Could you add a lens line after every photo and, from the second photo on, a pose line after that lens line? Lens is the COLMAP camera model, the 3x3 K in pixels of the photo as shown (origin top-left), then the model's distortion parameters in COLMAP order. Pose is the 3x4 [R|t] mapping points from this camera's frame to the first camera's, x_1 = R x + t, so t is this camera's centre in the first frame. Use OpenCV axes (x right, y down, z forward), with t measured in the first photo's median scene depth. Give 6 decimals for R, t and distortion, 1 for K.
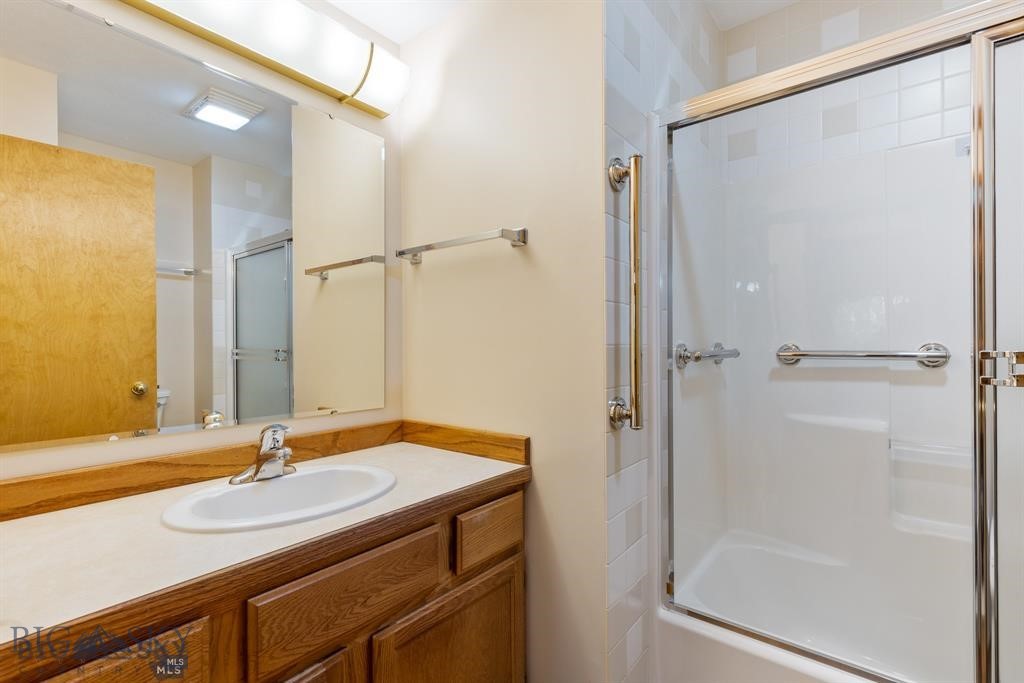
lens RADIAL K [[456.2, 0, 512.0], [0, 456.2, 341.5], [0, 0, 1]] dist [0.001856, -0.000010]
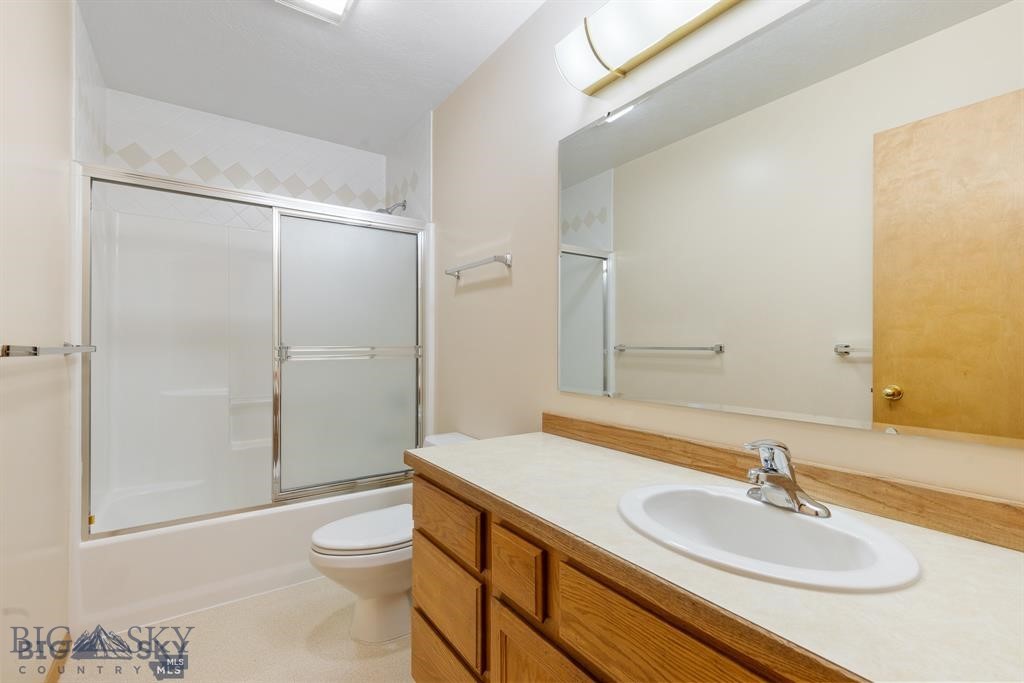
lens RADIAL K [[456.2, 0, 512.0], [0, 456.2, 341.5], [0, 0, 1]] dist [0.001856, -0.000010]
pose [[0.290685, 0.006128, 0.956799, -0.471916], [-0.003578, 0.999979, -0.005318, 0.006166], [-0.956812, -0.001878, 0.290701, -0.459765]]
